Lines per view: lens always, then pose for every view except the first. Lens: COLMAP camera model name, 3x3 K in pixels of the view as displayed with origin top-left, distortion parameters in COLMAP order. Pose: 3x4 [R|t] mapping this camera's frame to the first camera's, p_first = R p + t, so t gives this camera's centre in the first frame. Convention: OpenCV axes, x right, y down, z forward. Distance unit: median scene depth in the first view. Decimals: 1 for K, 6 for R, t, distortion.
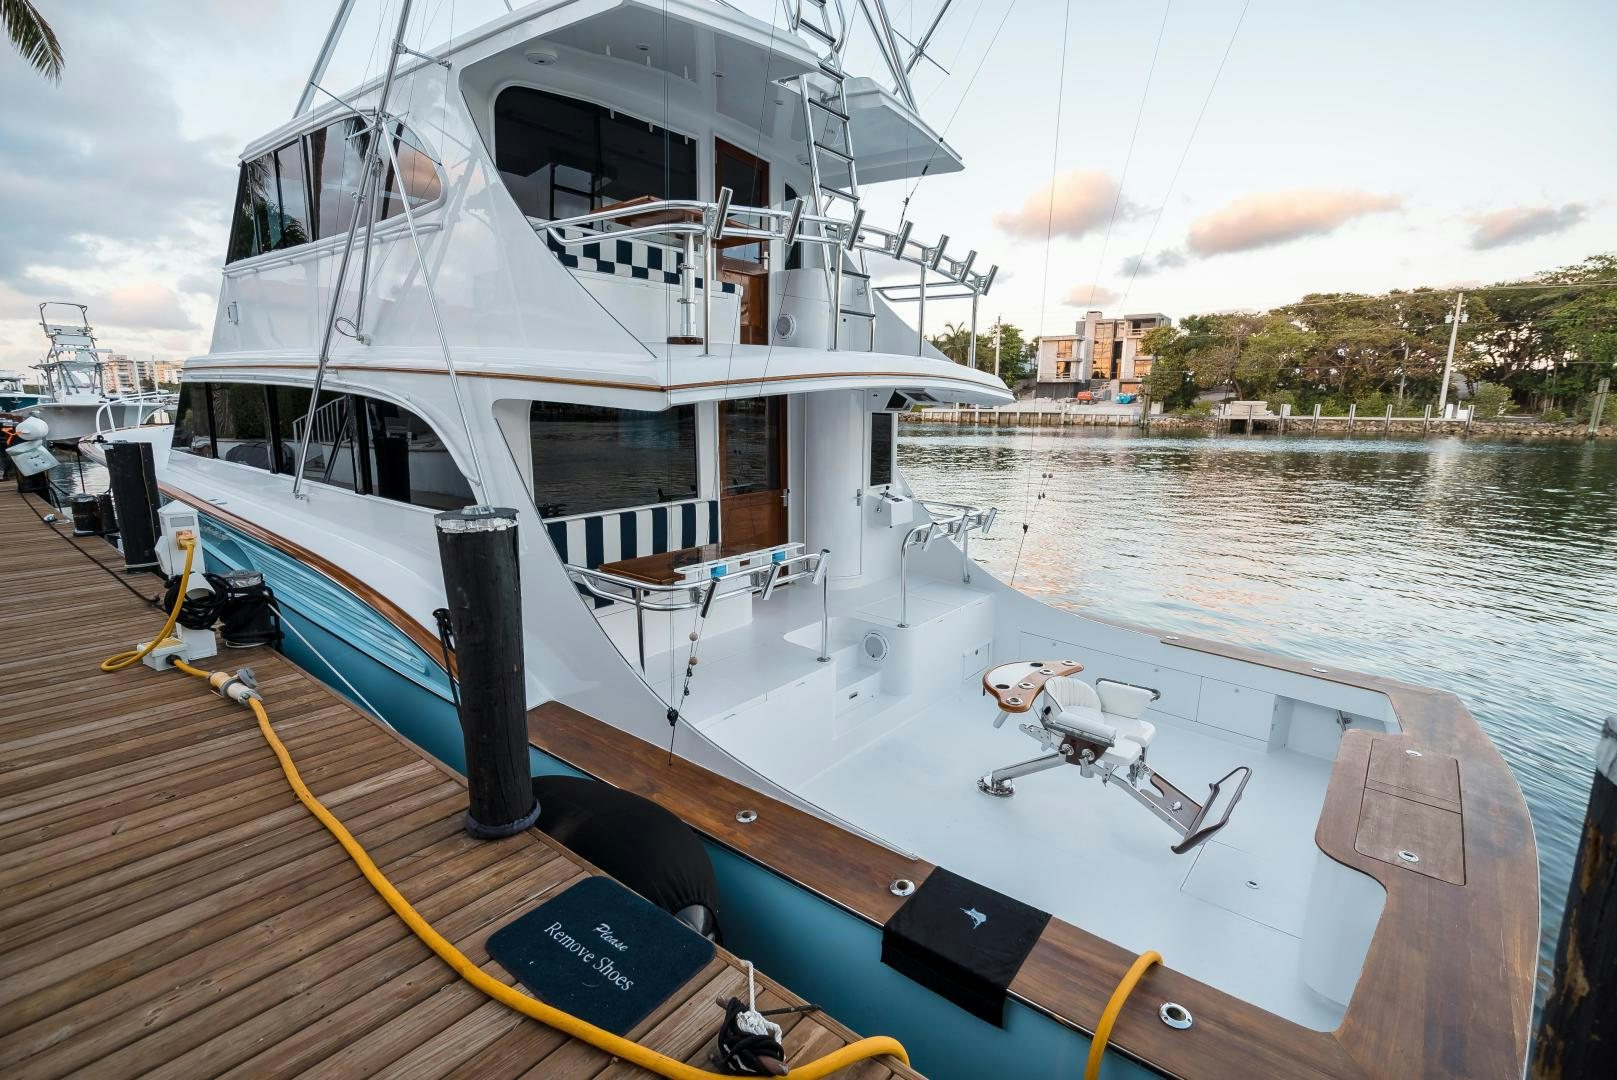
lens RADIAL K [[734.8, 0, 805.1], [0, 734.8, 549.1], [0, 0, 1]] dist [-0.005484, 0.001145]
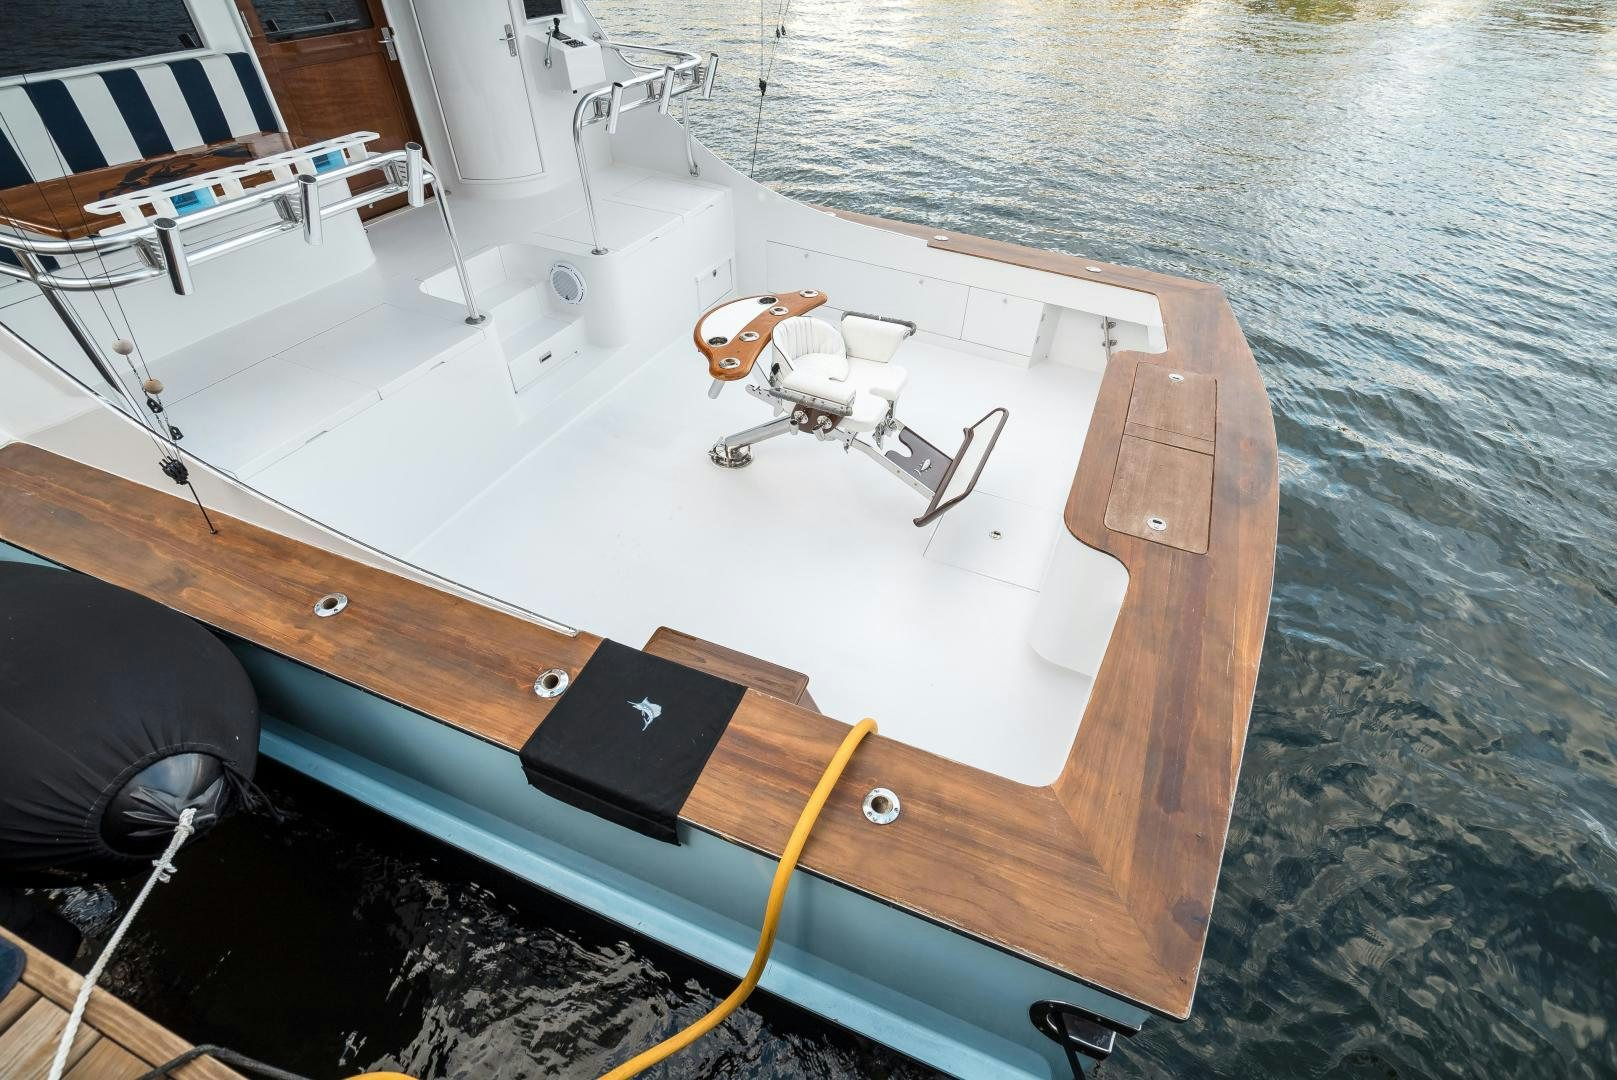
lens RADIAL K [[734.8, 0, 812.6], [0, 734.8, 546.6], [0, 0, 1]] dist [-0.005484, 0.001145]
pose [[0.958962, -0.175621, 0.222595, 0.168641], [0.038349, 0.858198, 0.511884, -0.011895], [-0.280928, -0.482341, 0.829715, 0.271799]]
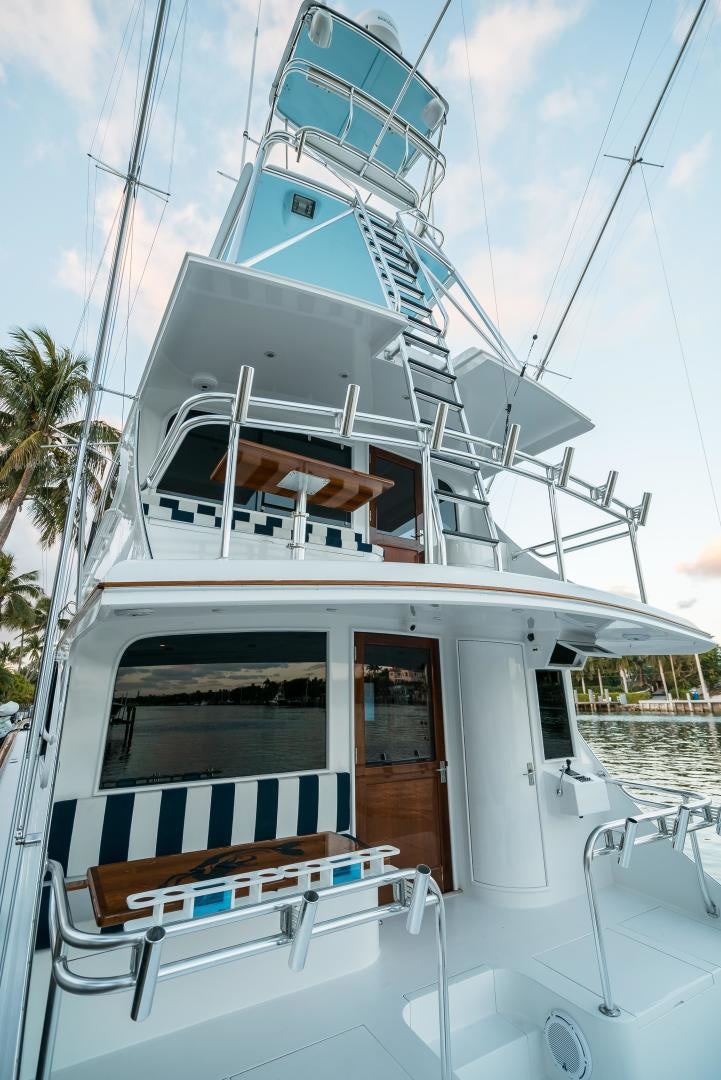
lens RADIAL K [[490.8, 0, 365.8], [0, 490.8, 540.2], [0, 0, 1]] dist [-0.005484, 0.001145]
pose [[0.945062, -0.113443, -0.306575, 0.152977], [-0.050545, 0.875860, -0.479912, -0.042999], [0.322959, 0.469042, 0.822008, 0.583444]]
